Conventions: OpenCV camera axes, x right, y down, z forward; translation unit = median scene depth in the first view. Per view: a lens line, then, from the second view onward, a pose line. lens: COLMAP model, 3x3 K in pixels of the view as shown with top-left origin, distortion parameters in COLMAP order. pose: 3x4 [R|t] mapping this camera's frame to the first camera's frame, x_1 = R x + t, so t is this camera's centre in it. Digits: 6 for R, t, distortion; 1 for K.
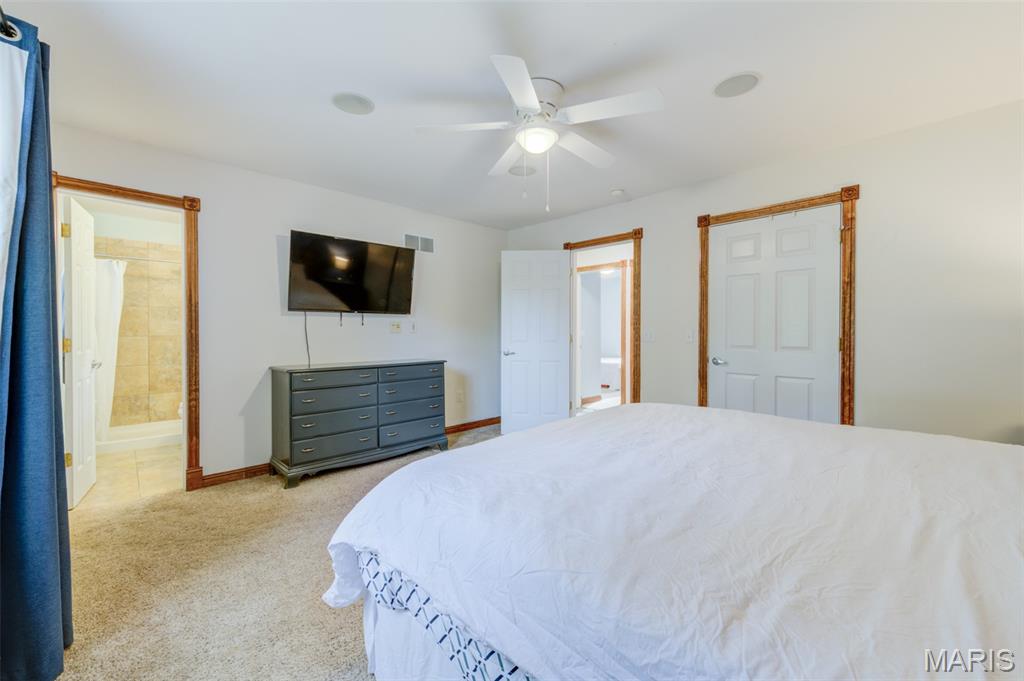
lens RADIAL K [[400.0, 0, 512.7], [0, 400.0, 339.4], [0, 0, 1]] dist [0.003173, -0.000262]
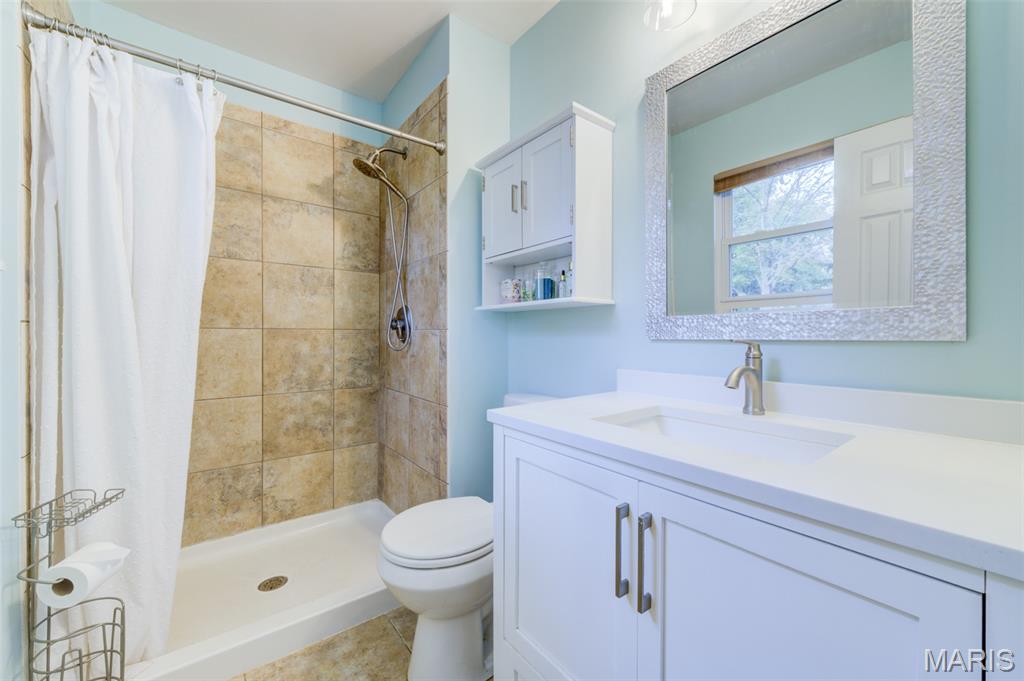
lens RADIAL K [[400.0, 0, 511.5], [0, 400.0, 336.1], [0, 0, 1]] dist [0.003173, -0.000262]
pose [[0.993530, 0.002449, -0.113545, -0.595042], [-0.002934, 0.999987, -0.004102, 0.000739], [0.113534, 0.004409, 0.993524, 0.603686]]
